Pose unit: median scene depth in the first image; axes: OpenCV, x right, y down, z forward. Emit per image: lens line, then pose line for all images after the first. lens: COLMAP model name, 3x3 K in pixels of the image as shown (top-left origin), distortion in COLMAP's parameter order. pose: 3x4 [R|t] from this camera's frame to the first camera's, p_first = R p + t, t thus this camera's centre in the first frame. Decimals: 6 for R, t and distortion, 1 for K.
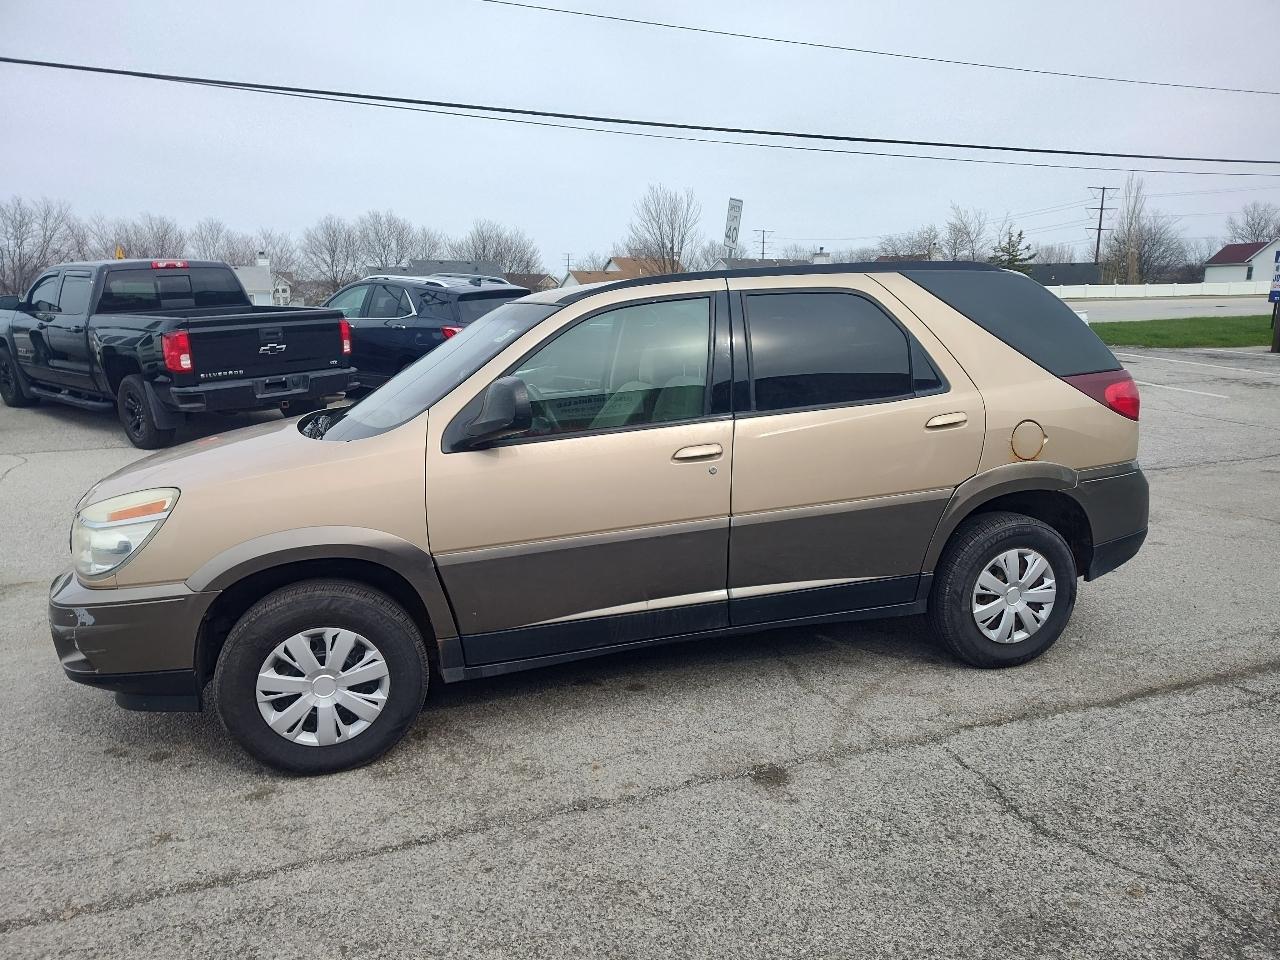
lens RADIAL K [[870.2, 0, 648.6], [0, 870.2, 502.6], [0, 0, 1]] dist [0.036292, -0.036850]
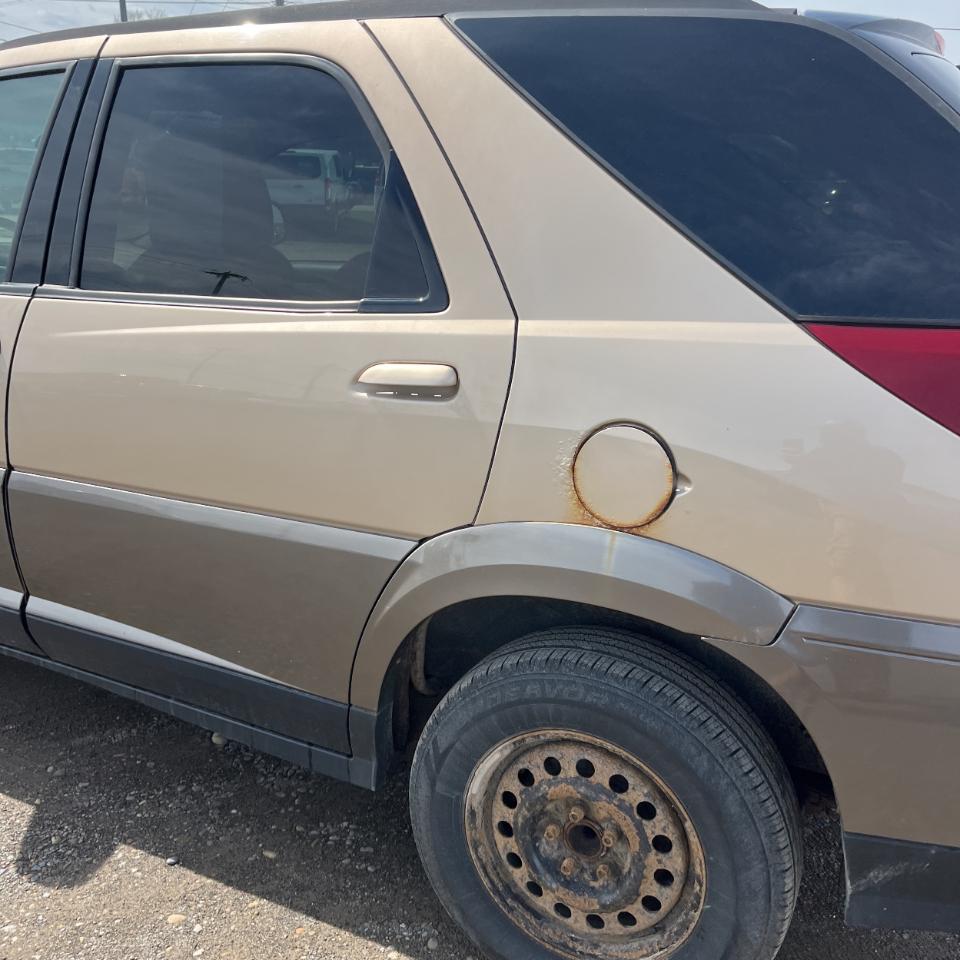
lens RADIAL K [[974.4, 0, 469.9], [0, 974.4, 497.2], [0, 0, 1]] dist [0.020620, 0.000000]
pose [[0.725972, 0.249568, -0.640844, 0.756743], [-0.211420, 0.967696, 0.137352, -0.122017], [0.654421, 0.035773, 0.755284, 0.757470]]
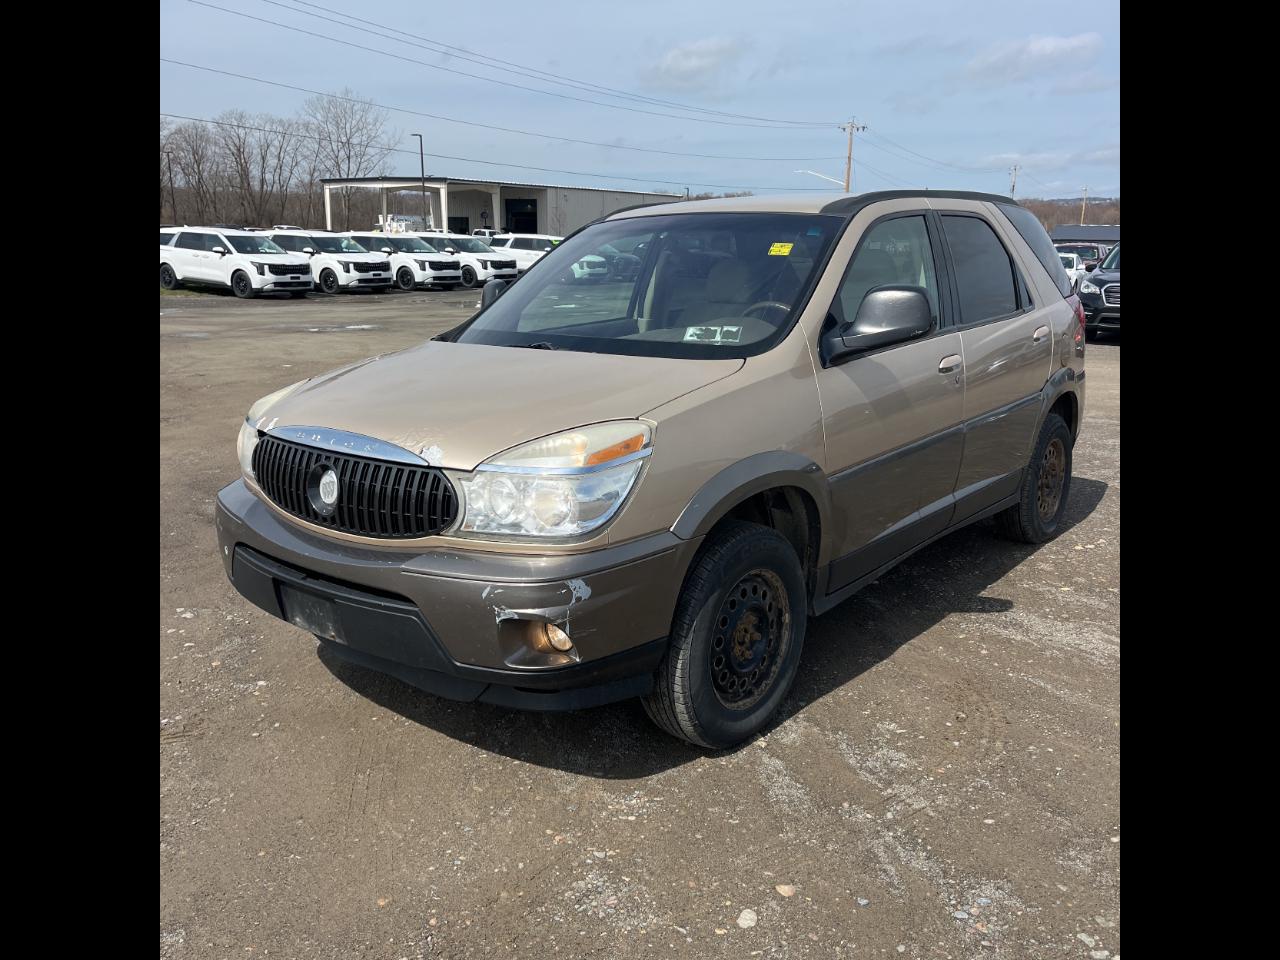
lens RADIAL K [[973.2, 0, 646.9], [0, 973.2, 499.0], [0, 0, 1]] dist [0.029280, -0.004202]
pose [[0.828573, -0.107890, 0.549387, -0.945565], [0.096815, 0.994085, 0.049207, 0.012912], [-0.551447, 0.012417, 0.834118, 0.226702]]
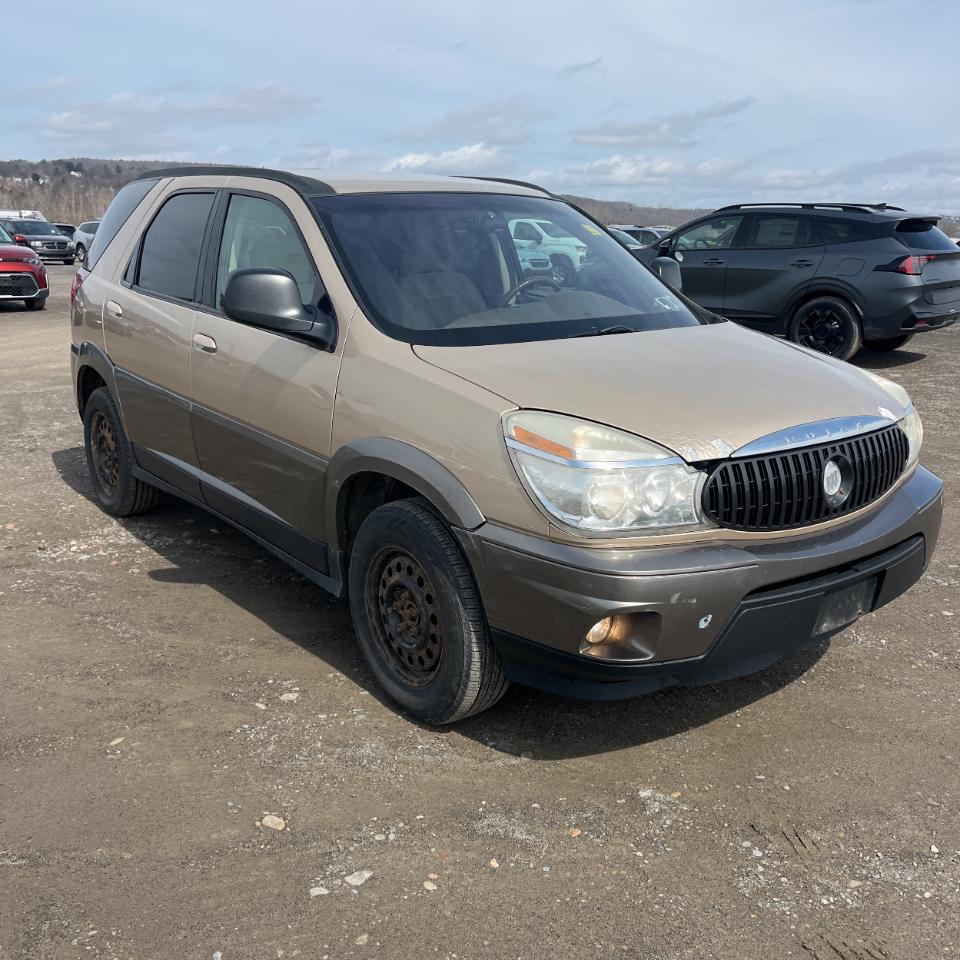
lens RADIAL K [[974.4, 0, 481.2], [0, 974.4, 474.9], [0, 0, 1]] dist [0.020620, 0.000000]
pose [[-0.354009, -0.211150, 0.911095, -1.384346], [0.200634, 0.934354, 0.294497, -0.305092], [-0.913468, 0.287051, -0.288406, 1.651174]]
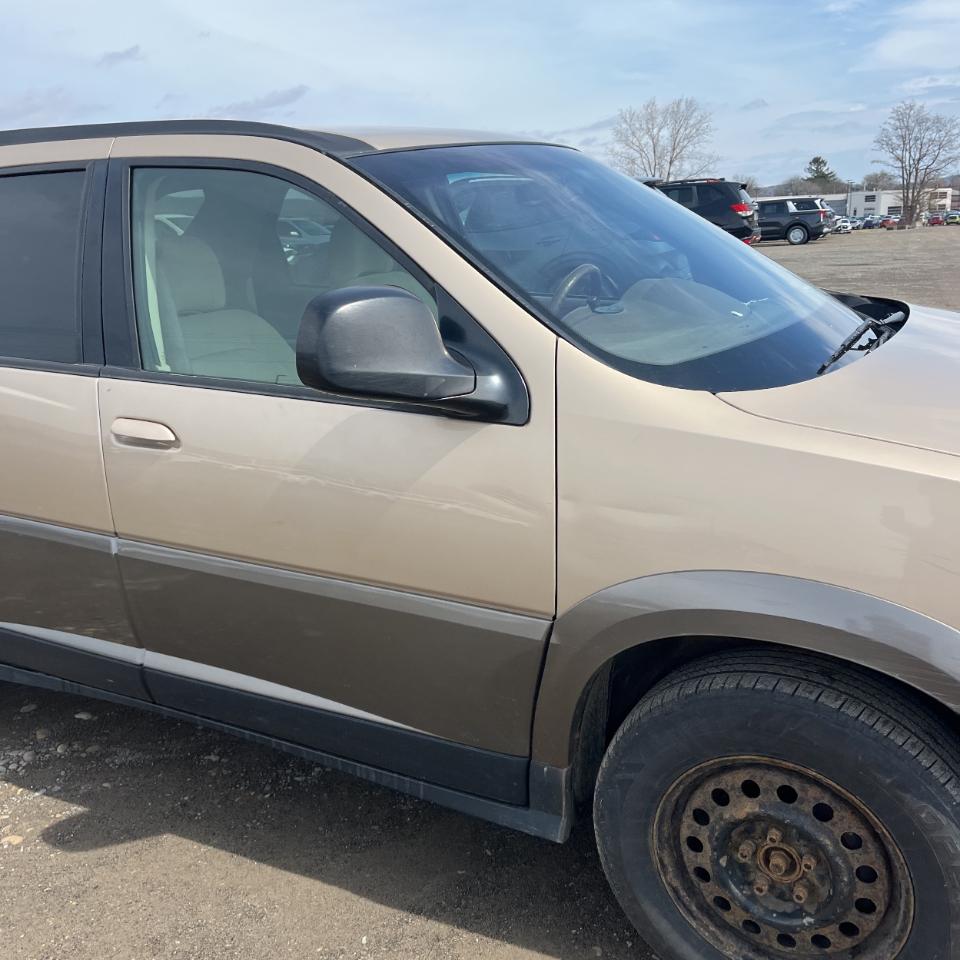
lens RADIAL K [[974.4, 0, 480.4], [0, 974.4, 465.3], [0, 0, 1]] dist [0.020620, 0.000000]
pose [[-0.691238, -0.123206, 0.712046, -0.764481], [0.229839, 0.896704, 0.378280, -0.353618], [-0.685102, 0.425138, -0.591518, 1.820605]]
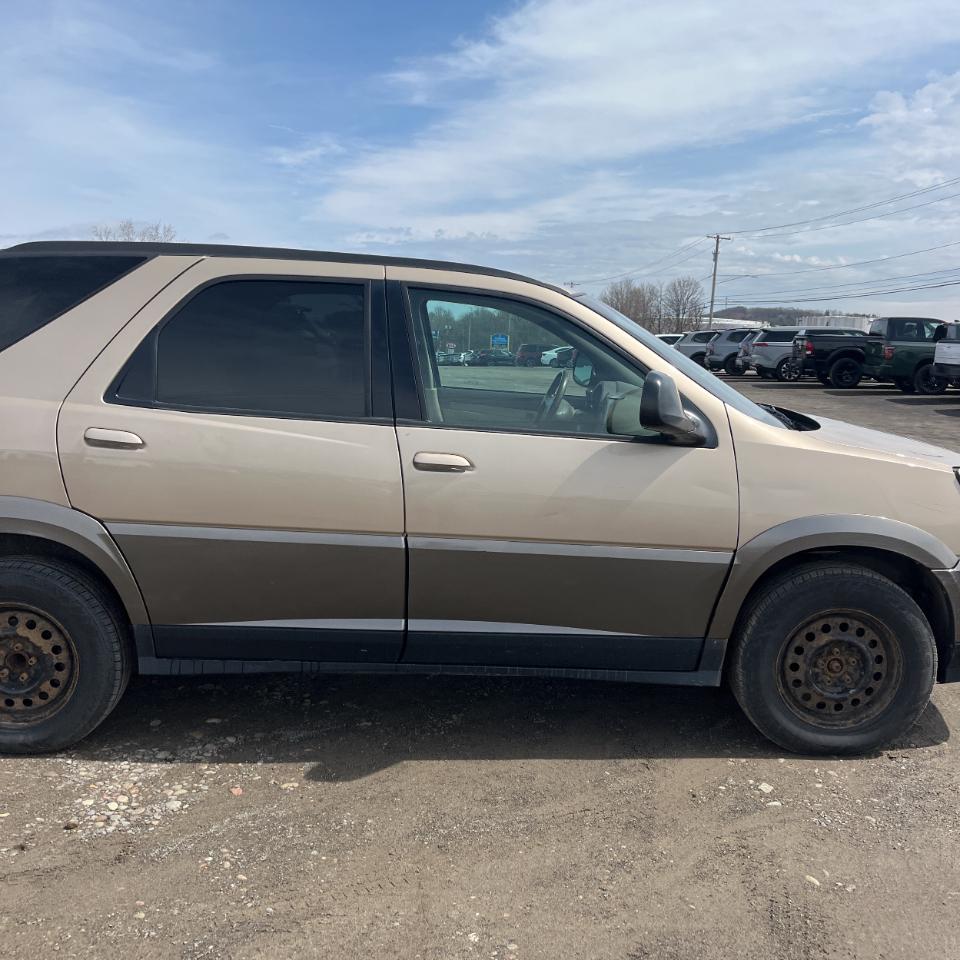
lens RADIAL K [[974.4, 0, 483.8], [0, 974.4, 479.4], [0, 0, 1]] dist [0.020620, 0.000000]
pose [[-0.961330, -0.042831, 0.272048, -0.429169], [0.059167, 0.932644, 0.355913, -0.513416], [-0.268968, 0.358247, -0.894044, 2.479048]]
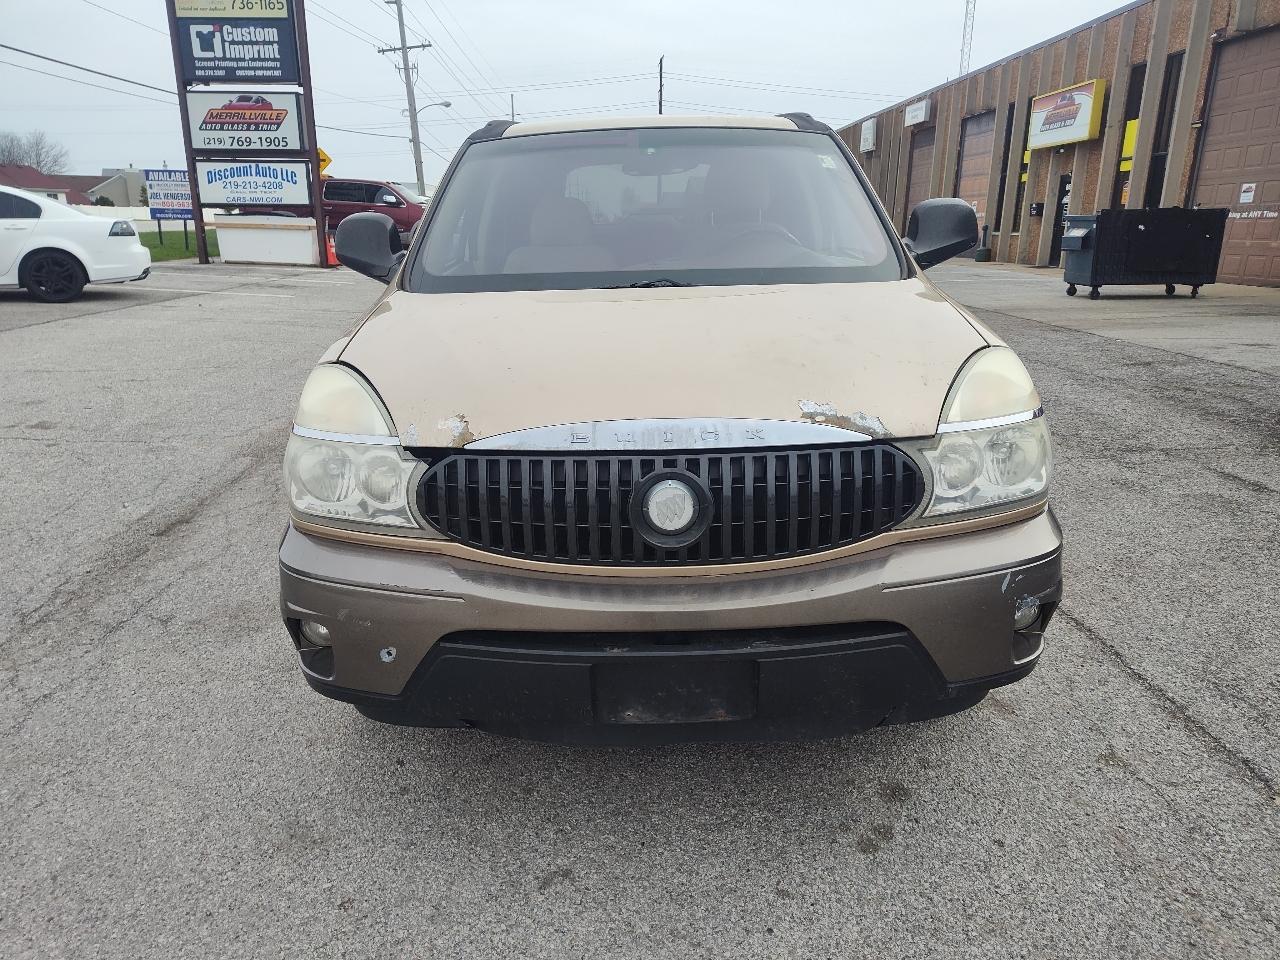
lens RADIAL K [[870.2, 0, 637.5], [0, 870.2, 487.8], [0, 0, 1]] dist [0.036292, -0.036850]
pose [[0.292642, -0.268249, 0.917825, -1.180679], [0.215422, 0.953665, 0.210038, -0.105984], [-0.931641, 0.136254, 0.336869, 0.955084]]
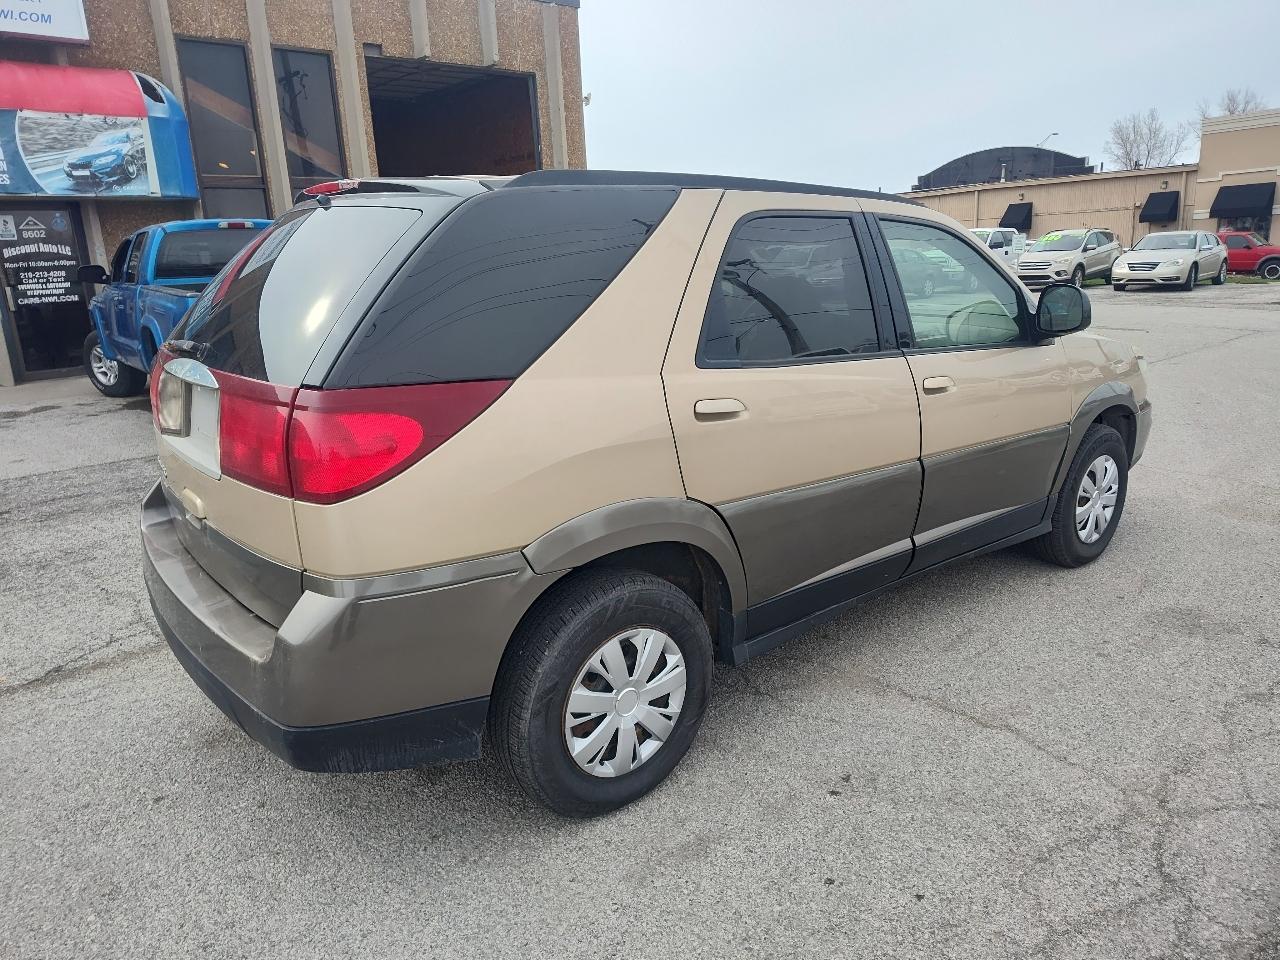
lens RADIAL K [[870.2, 0, 655.2], [0, 870.2, 482.7], [0, 0, 1]] dist [0.036292, -0.036850]
pose [[-0.921092, 0.142255, -0.362428, 0.563207], [-0.041245, 0.889974, 0.454142, -0.504627], [0.387155, 0.433255, -0.813880, 2.293667]]
